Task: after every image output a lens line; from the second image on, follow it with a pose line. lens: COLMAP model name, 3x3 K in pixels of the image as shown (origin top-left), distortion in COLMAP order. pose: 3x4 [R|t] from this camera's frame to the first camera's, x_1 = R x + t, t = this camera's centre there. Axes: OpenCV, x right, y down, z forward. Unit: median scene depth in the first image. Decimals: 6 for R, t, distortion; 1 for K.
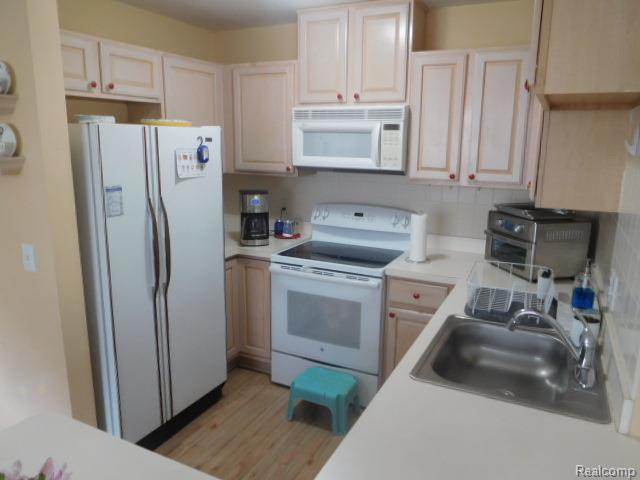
lens RADIAL K [[484.0, 0, 315.6], [0, 484.0, 238.4], [0, 0, 1]] dist [-0.000295, -0.007423]
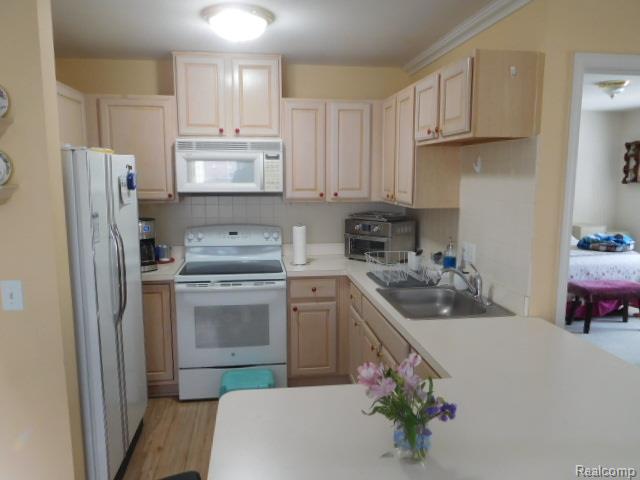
lens RADIAL K [[484.0, 0, 315.8], [0, 484.0, 238.1], [0, 0, 1]] dist [-0.000295, -0.007423]
pose [[0.826373, -0.087816, 0.556234, -0.438641], [0.125174, 0.991699, -0.029400, 0.022321], [-0.549035, 0.093922, 0.830505, -0.052614]]
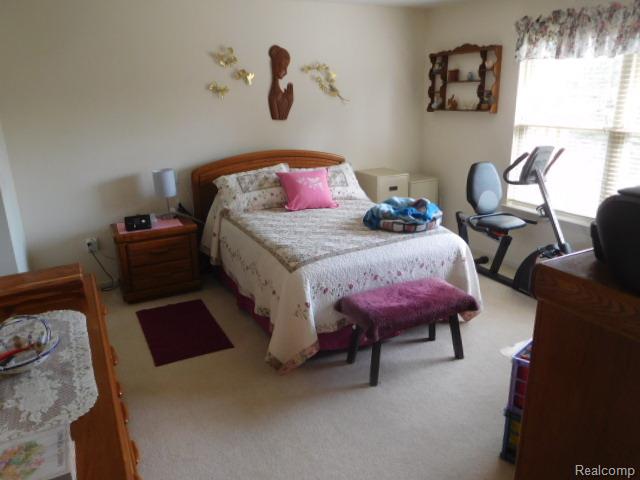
lens RADIAL K [[484.0, 0, 321.6], [0, 484.0, 239.2], [0, 0, 1]] dist [-0.000295, -0.007423]
pose [[0.589758, -0.256612, 0.765726, 0.385163], [0.188739, 0.965712, 0.178266, -0.056236], [-0.785216, 0.039389, 0.617968, 0.272865]]
